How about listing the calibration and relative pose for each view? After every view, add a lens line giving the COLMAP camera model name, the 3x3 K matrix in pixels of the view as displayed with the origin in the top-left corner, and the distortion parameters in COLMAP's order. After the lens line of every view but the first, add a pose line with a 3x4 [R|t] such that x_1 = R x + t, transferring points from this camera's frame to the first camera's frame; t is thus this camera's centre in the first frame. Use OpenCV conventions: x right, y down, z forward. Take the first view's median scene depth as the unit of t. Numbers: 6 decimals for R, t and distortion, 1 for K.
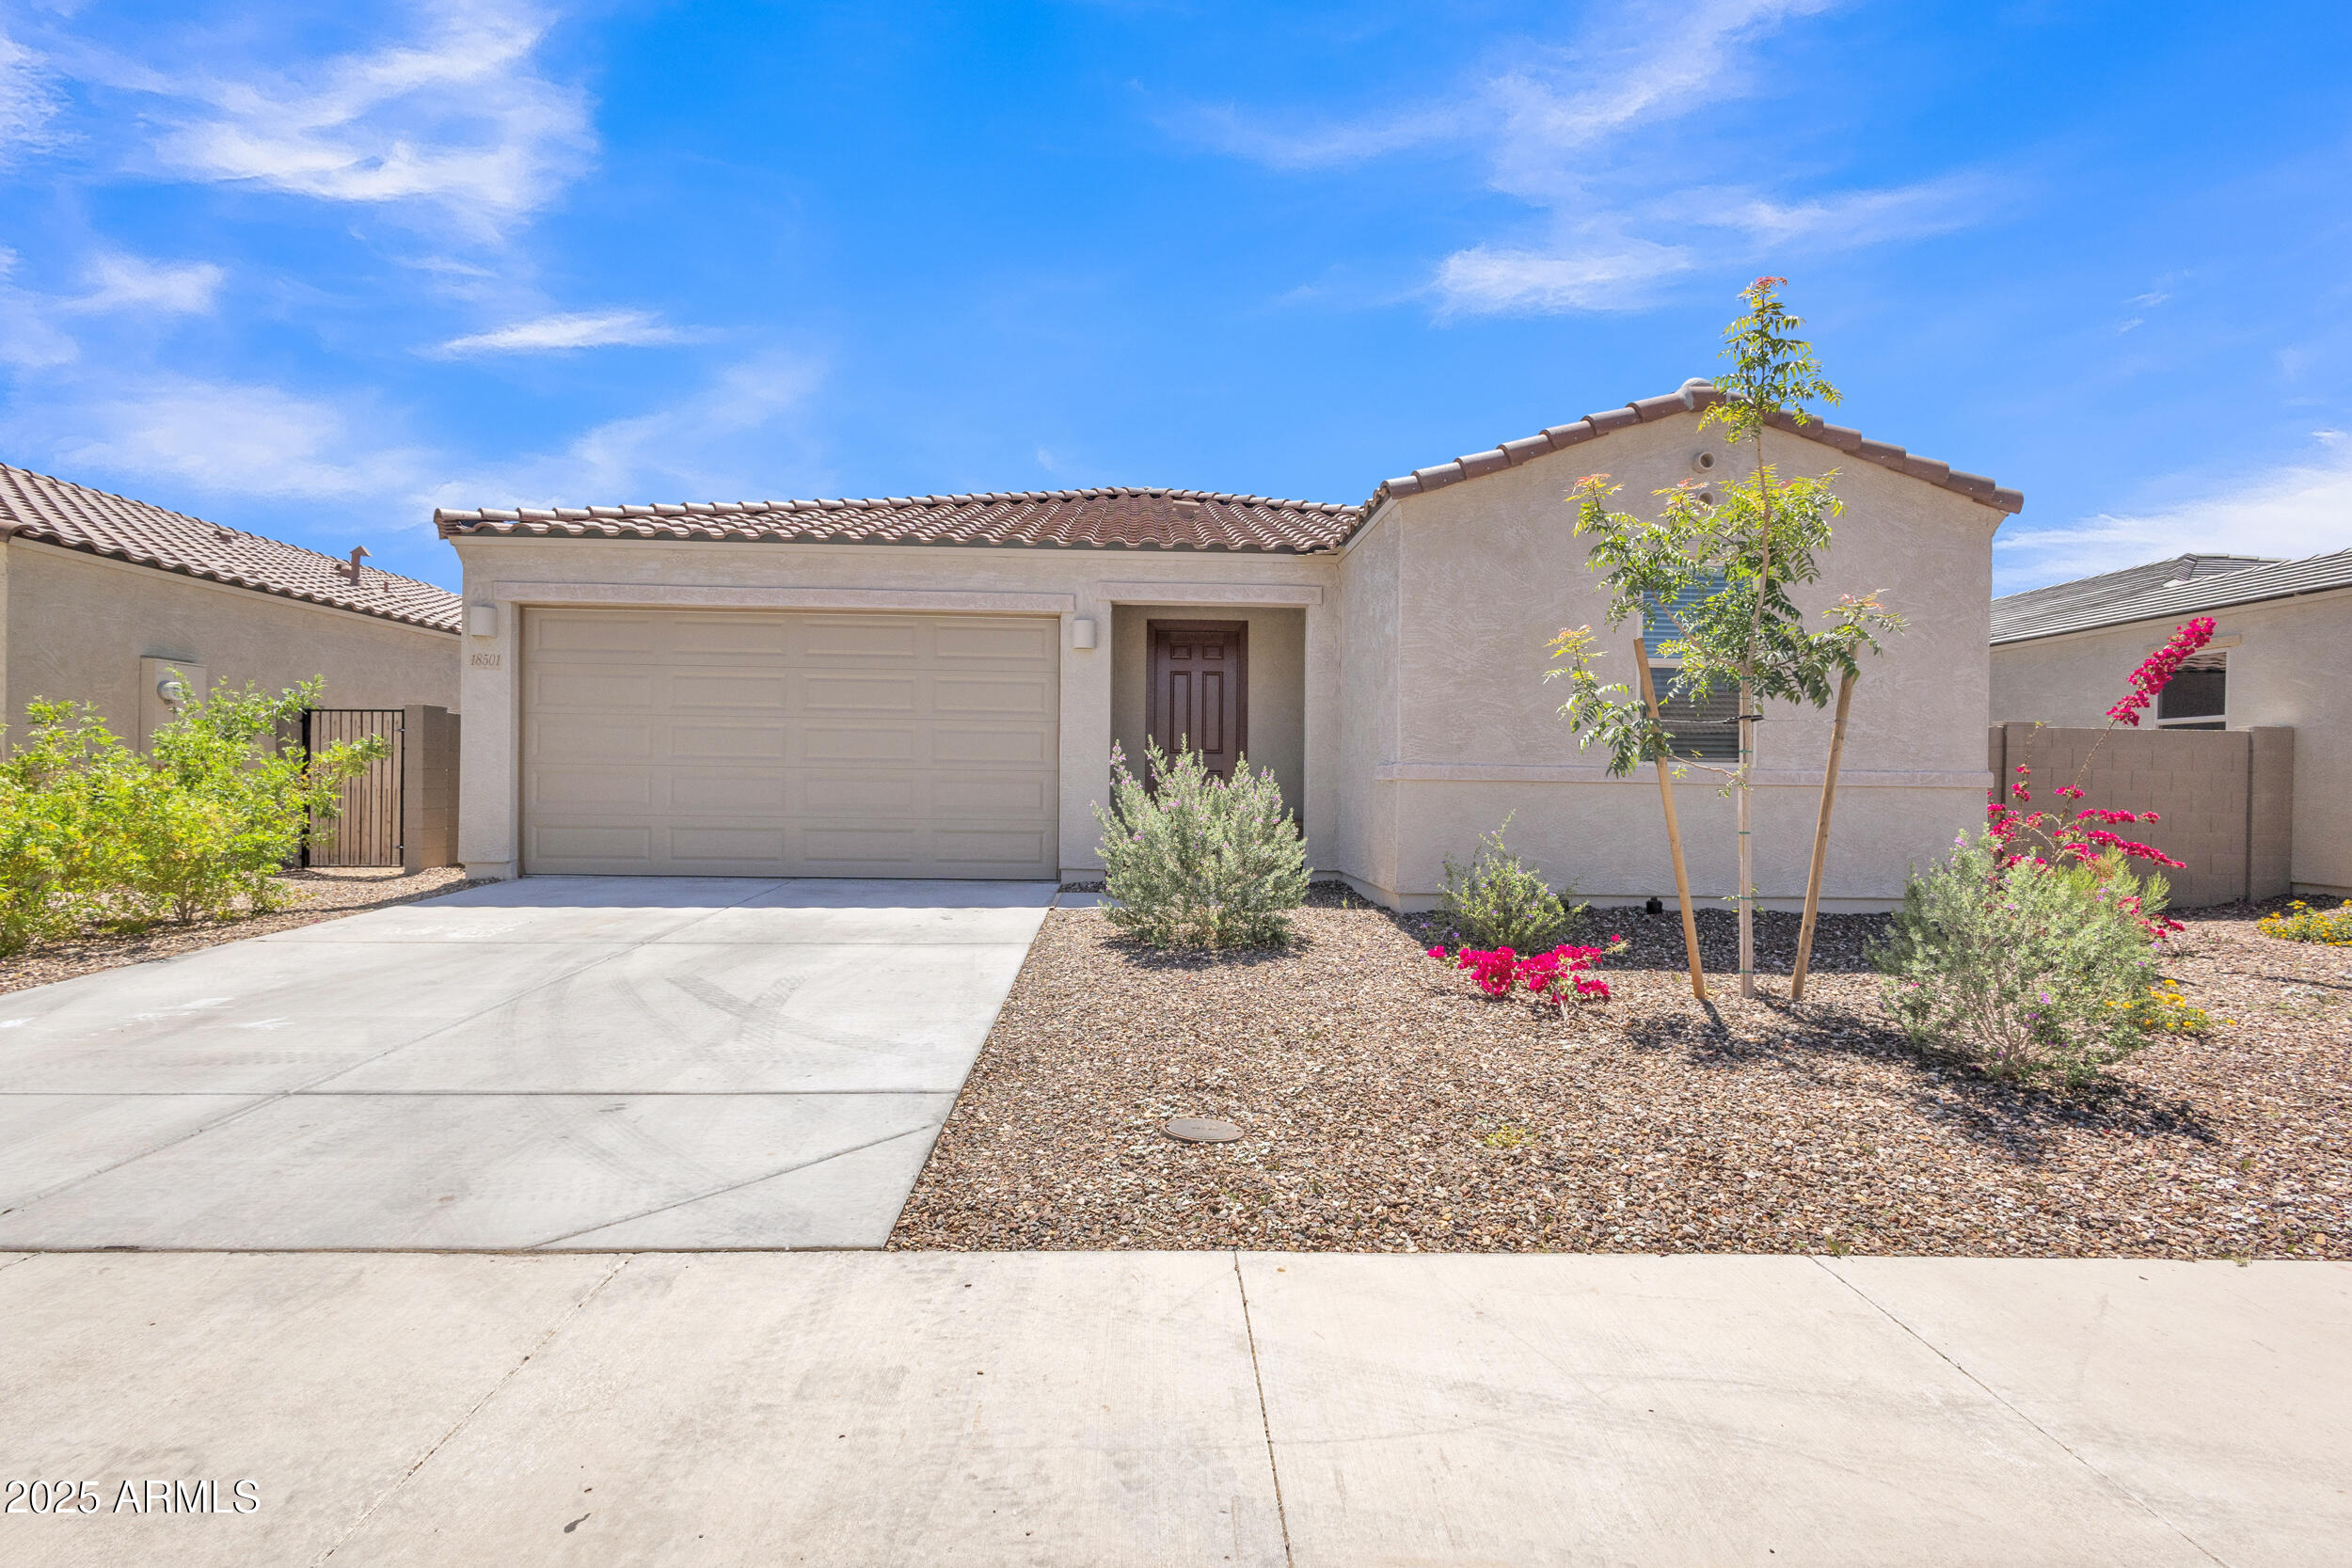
lens RADIAL K [[1080.9, 0, 1182.7], [0, 1080.9, 783.6], [0, 0, 1]] dist [0.007736, -0.000817]
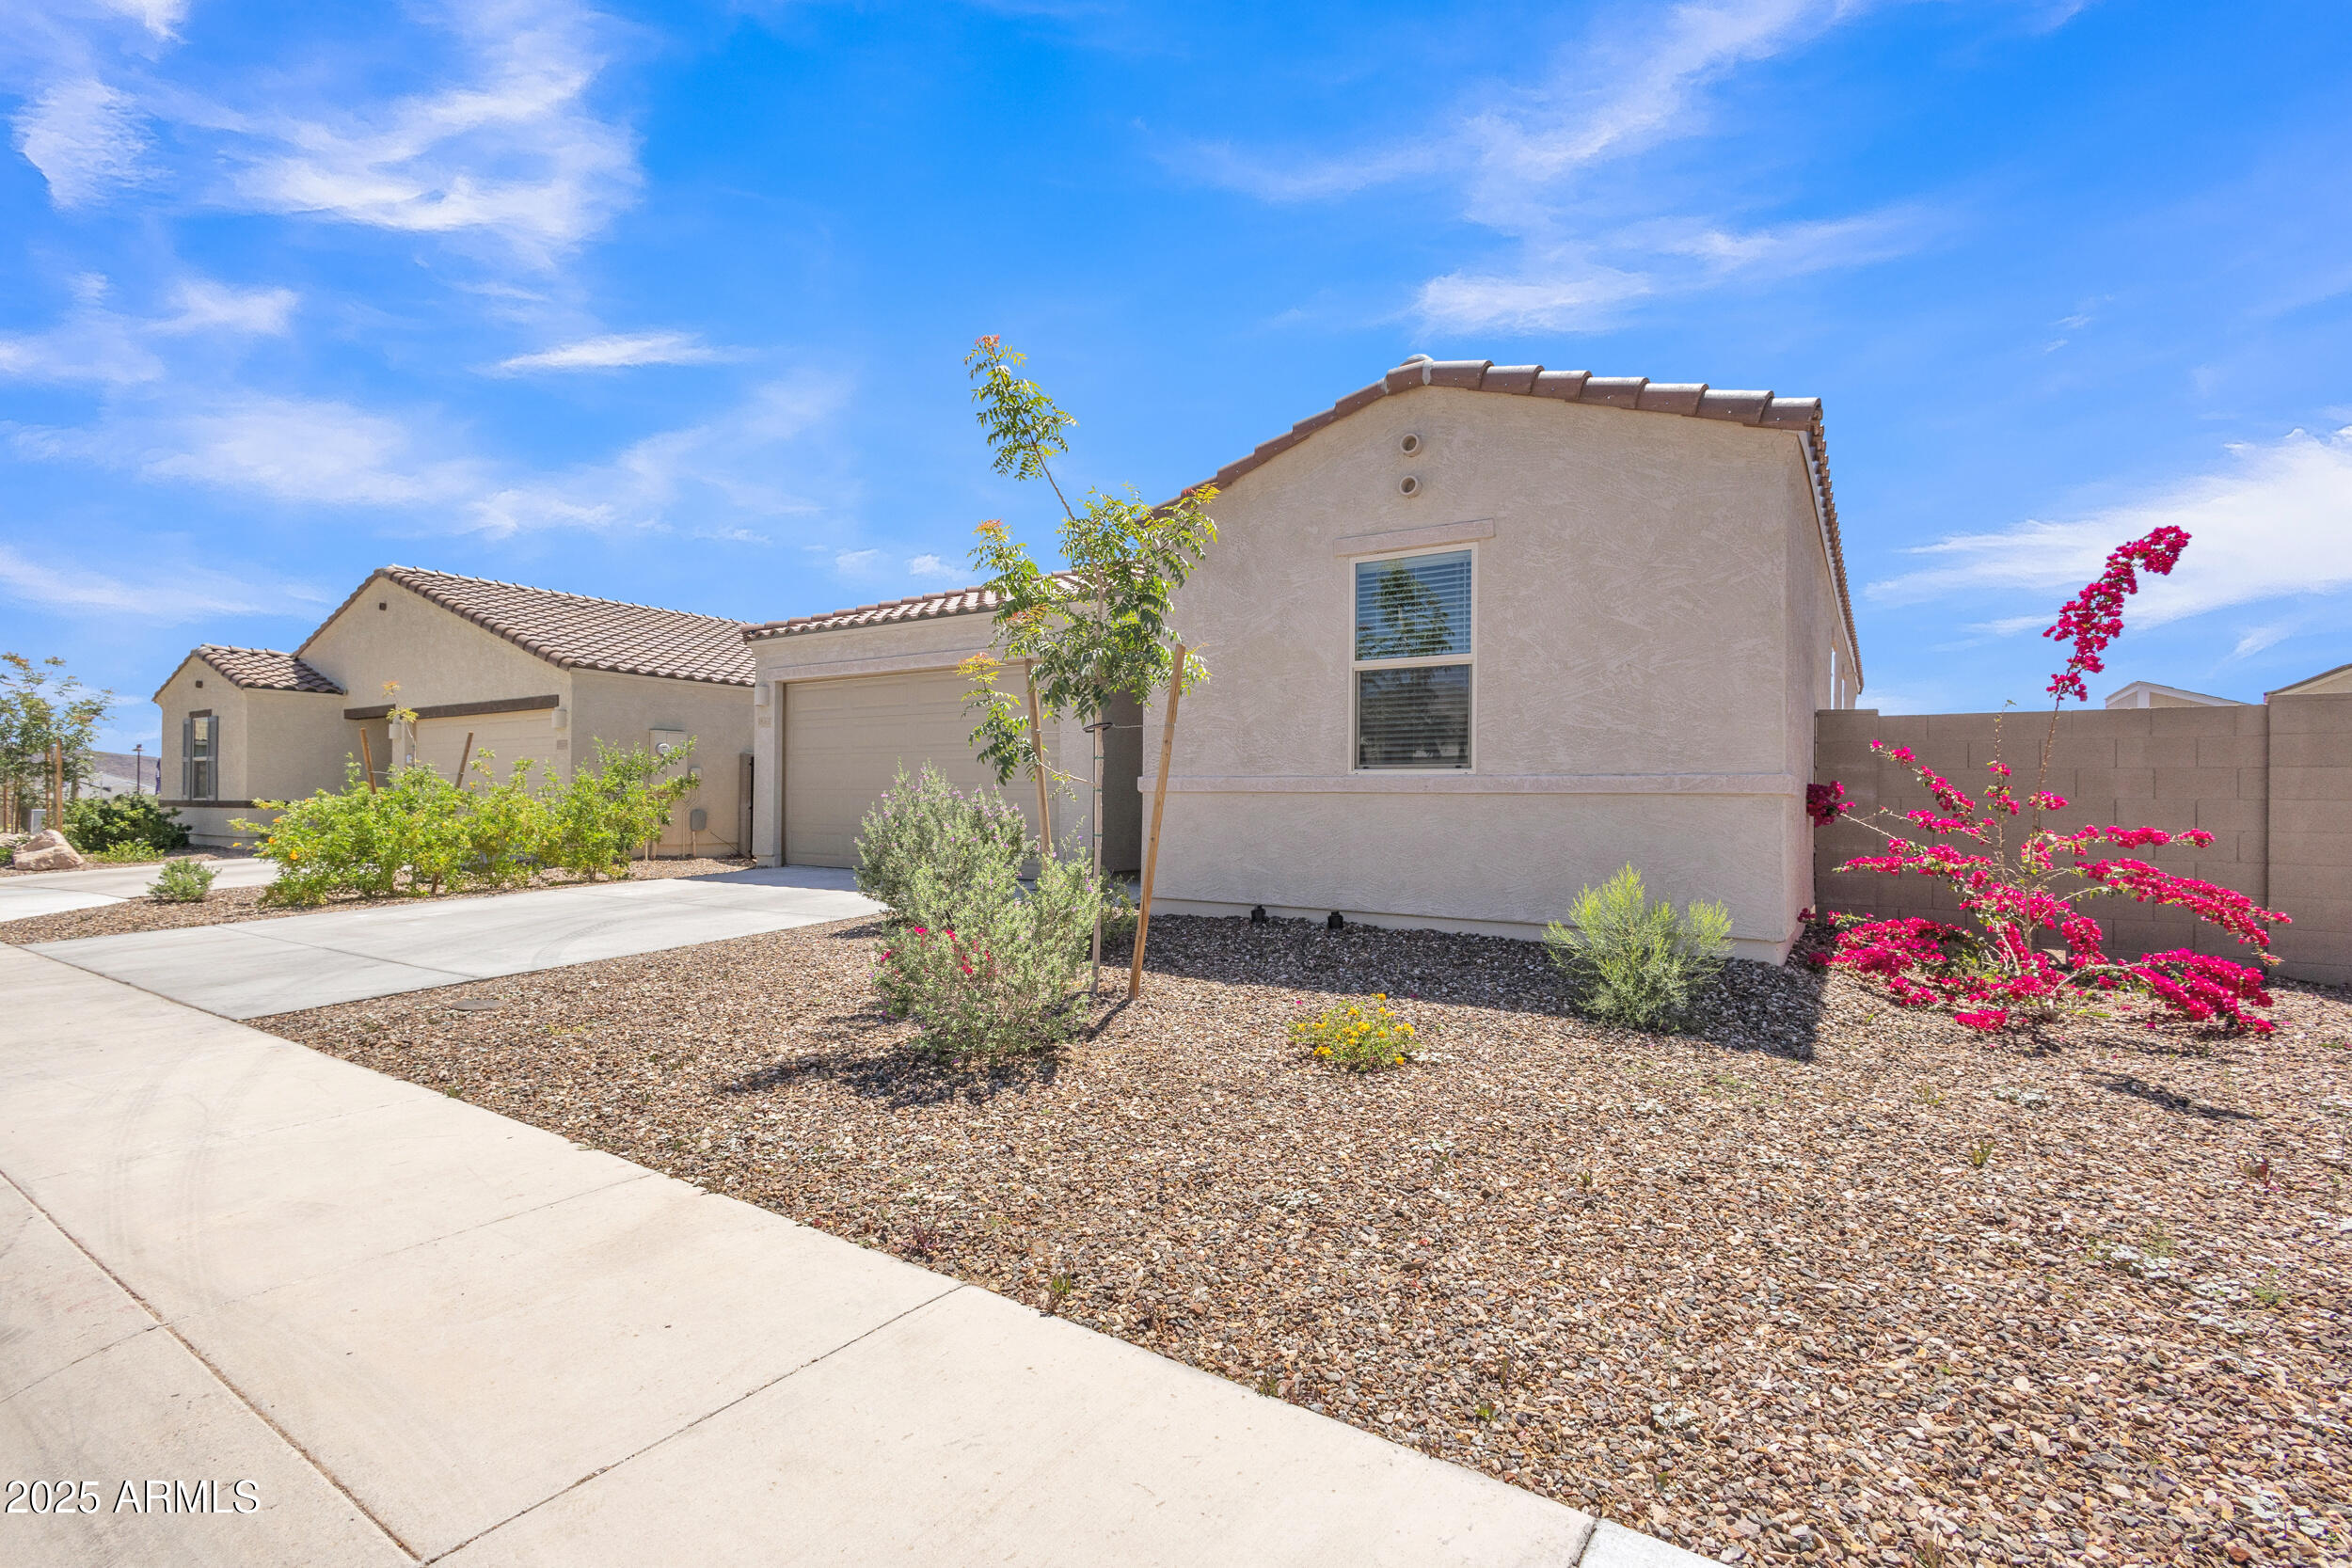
lens RADIAL K [[1080.9, 0, 1178.1], [0, 1080.9, 792.0], [0, 0, 1]] dist [0.007736, -0.000817]
pose [[0.814103, -0.012373, -0.580589, 0.838353], [0.002514, 0.999839, -0.017783, 0.015327], [0.580715, 0.013018, 0.814003, 0.133822]]
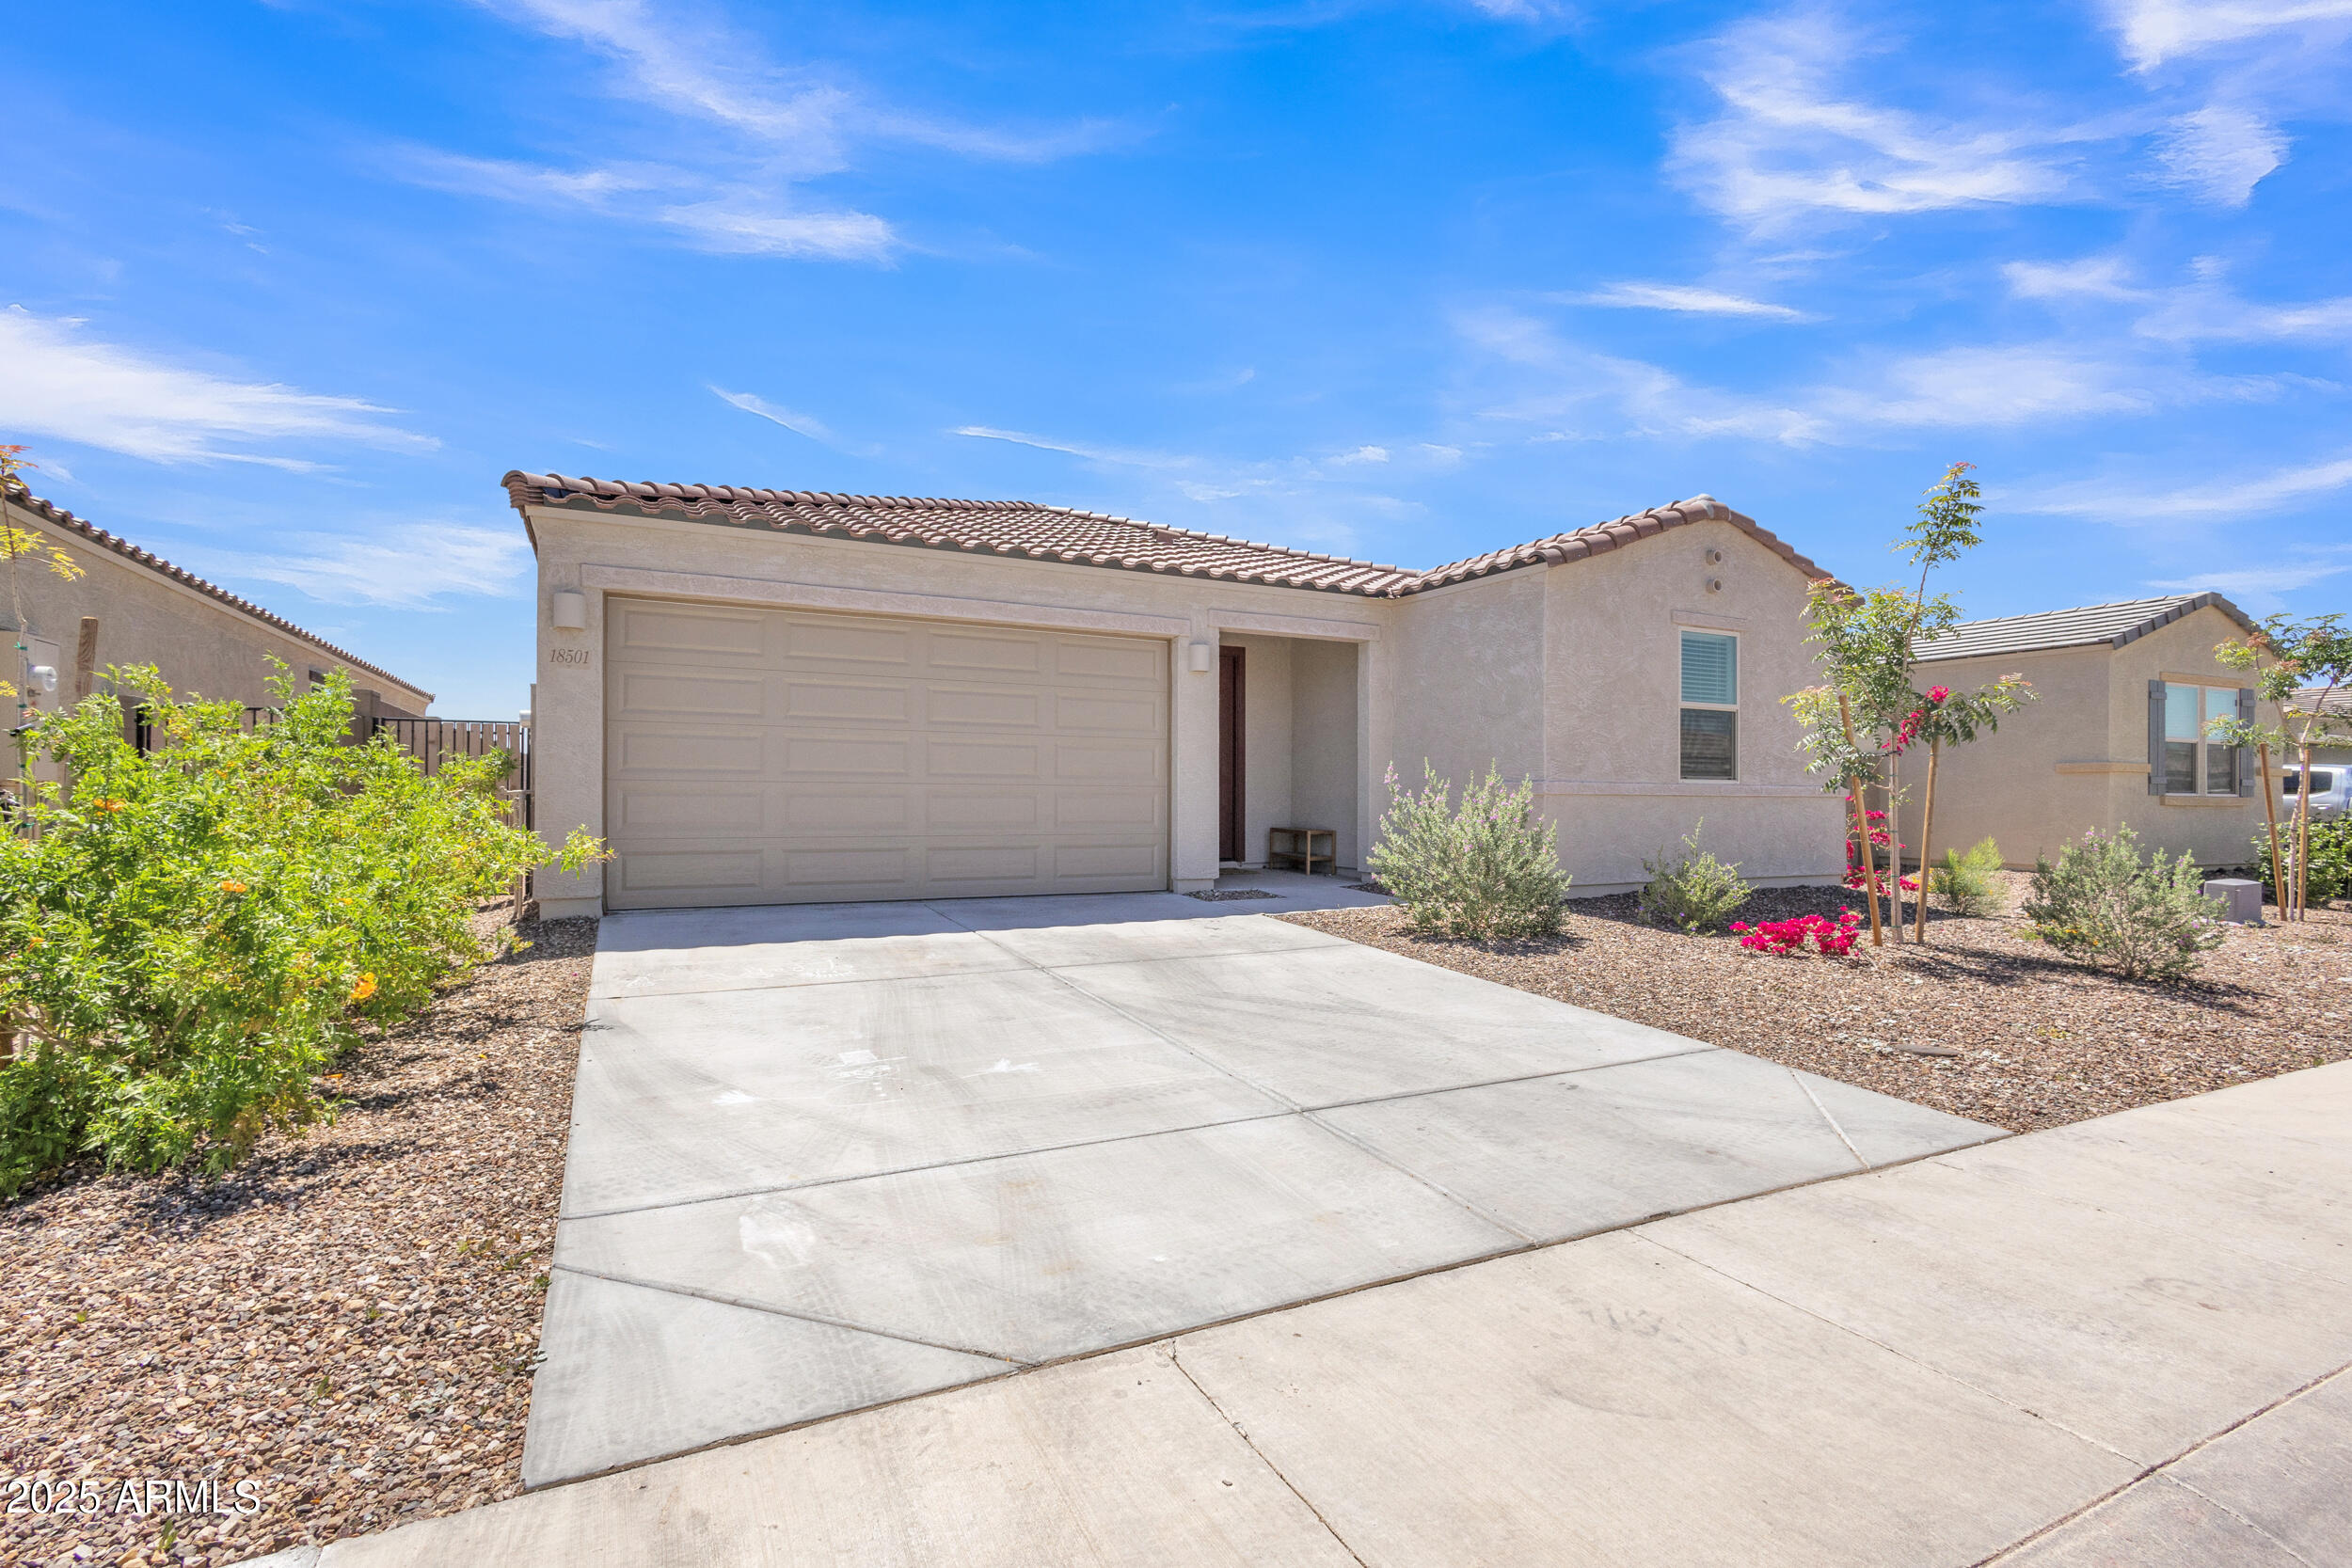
lens RADIAL K [[1080.9, 0, 1174.5], [0, 1080.9, 784.1], [0, 0, 1]] dist [0.007736, -0.000817]
pose [[0.909280, -0.002279, 0.416178, -0.679708], [0.004697, 0.999978, -0.004786, -0.011288], [-0.416157, 0.006306, 0.909271, 0.055825]]
